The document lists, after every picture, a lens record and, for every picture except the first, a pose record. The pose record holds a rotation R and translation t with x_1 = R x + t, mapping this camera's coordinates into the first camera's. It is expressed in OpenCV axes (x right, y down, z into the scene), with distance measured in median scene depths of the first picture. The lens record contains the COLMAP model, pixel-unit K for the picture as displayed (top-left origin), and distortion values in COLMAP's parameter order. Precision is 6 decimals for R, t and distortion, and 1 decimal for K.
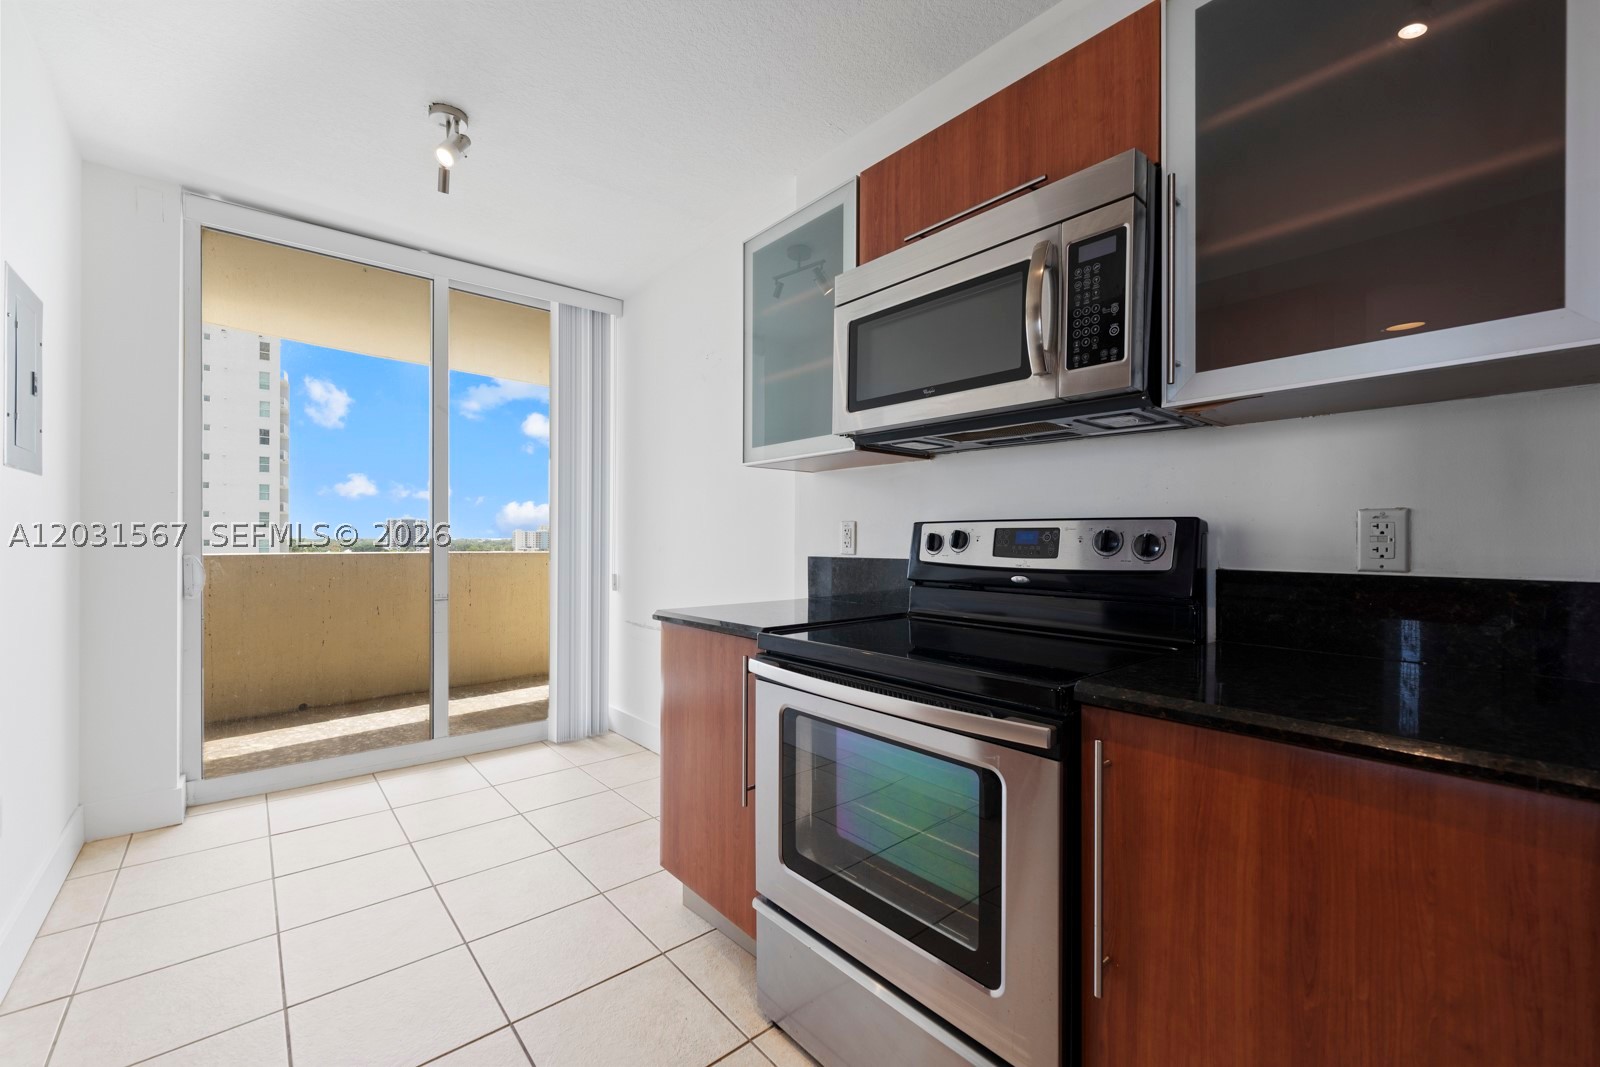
lens RADIAL K [[653.3, 0, 801.6], [0, 653.3, 541.4], [0, 0, 1]] dist [0.001337, -0.000852]
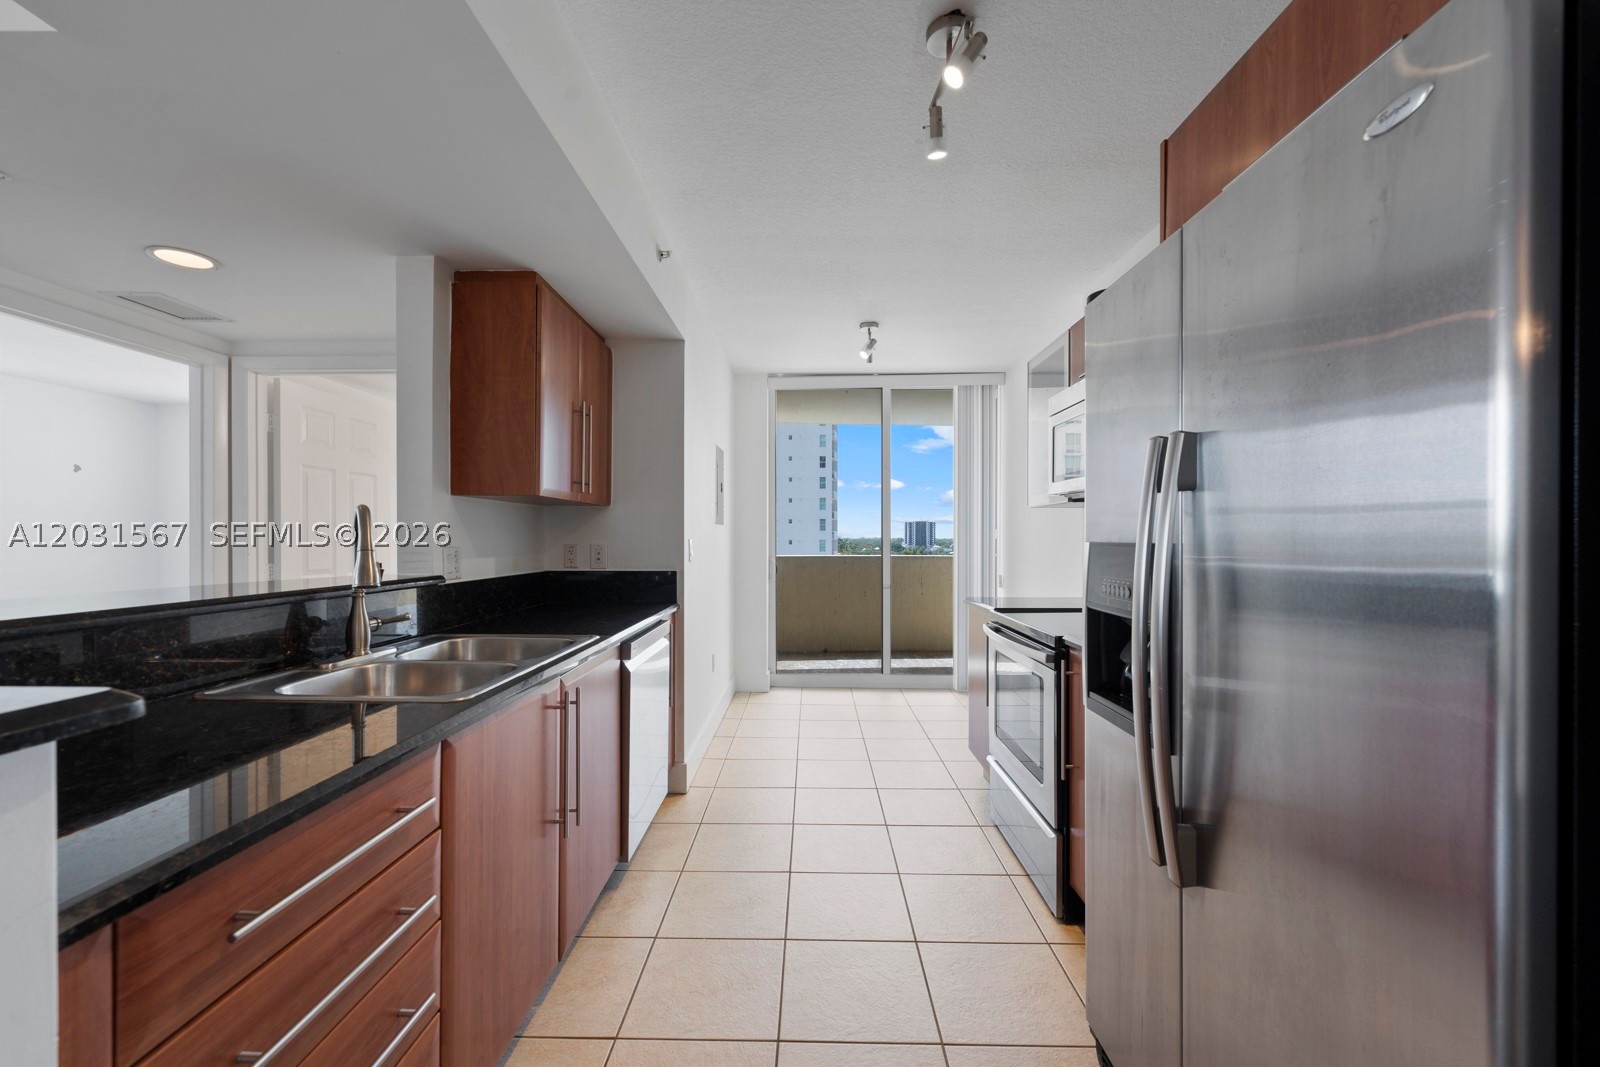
lens RADIAL K [[653.3, 0, 801.2], [0, 653.3, 537.3], [0, 0, 1]] dist [0.001337, -0.000852]
pose [[0.750614, -0.006455, -0.660710, 0.468185], [0.002608, 0.999973, -0.006807, -0.031943], [0.660736, 0.003386, 0.750611, -0.453301]]
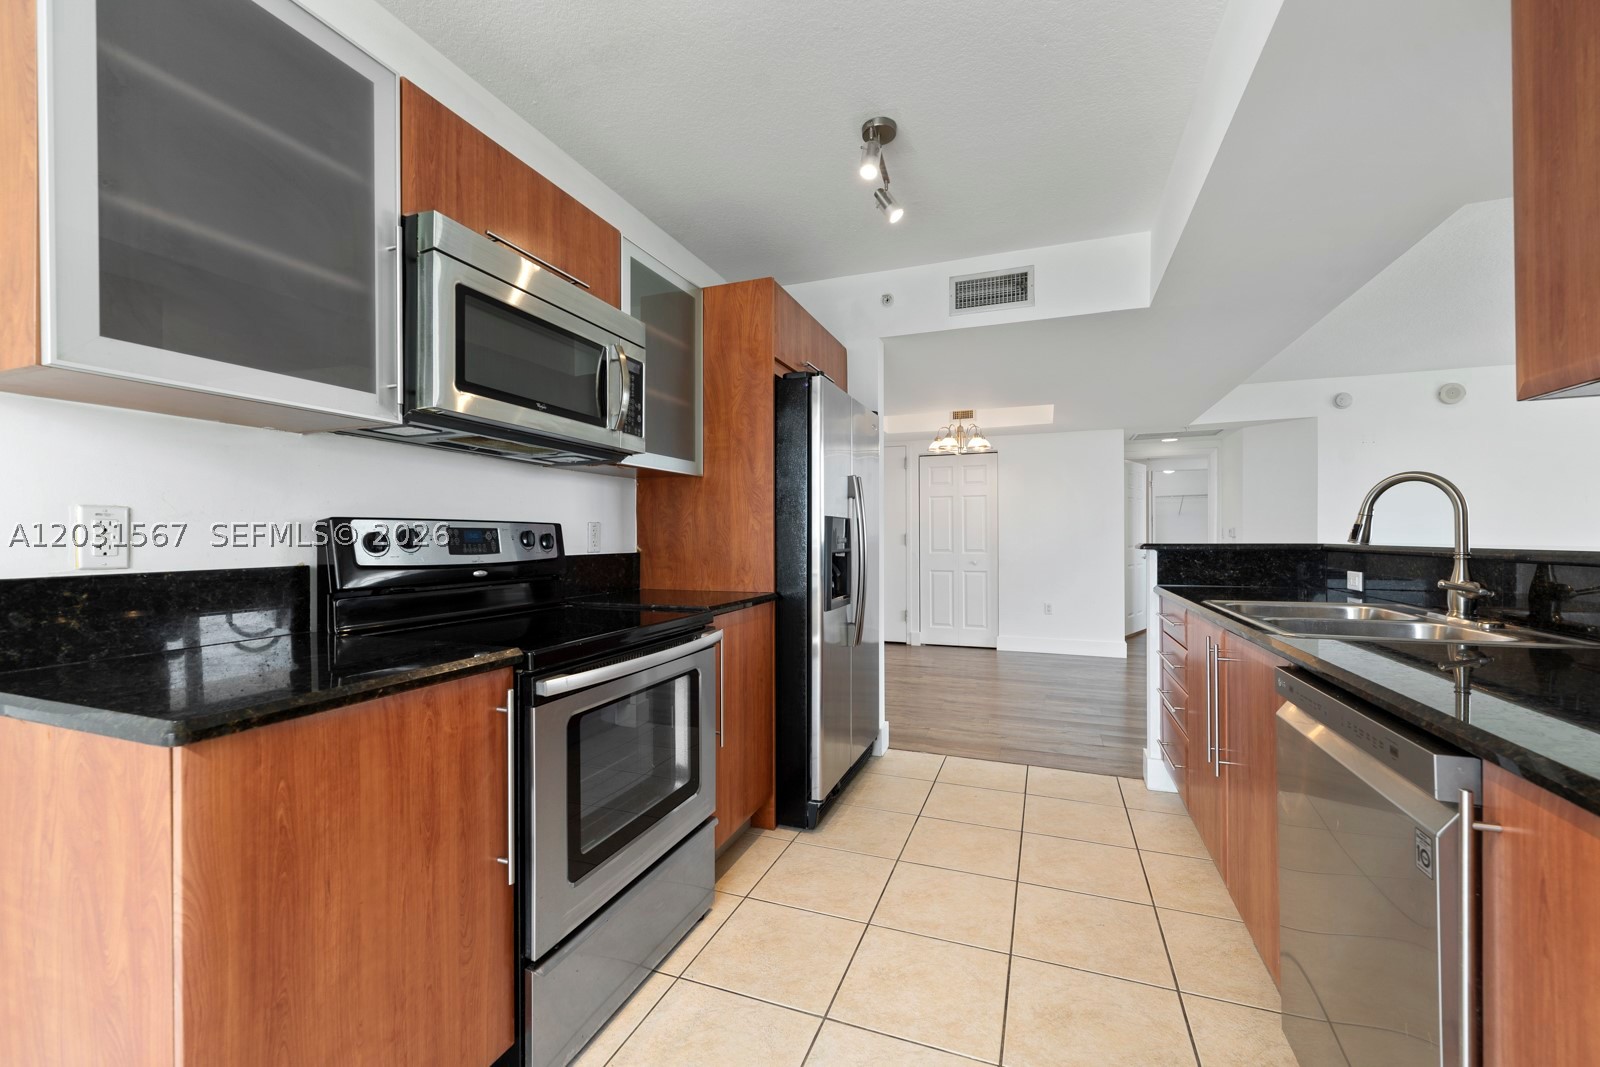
lens RADIAL K [[653.3, 0, 804.2], [0, 653.3, 537.4], [0, 0, 1]] dist [0.001337, -0.000852]
pose [[-0.478251, -0.004482, 0.878212, -0.613295], [0.003203, 0.999971, 0.006848, -0.006833], [-0.878217, 0.006089, -0.478223, 0.696318]]
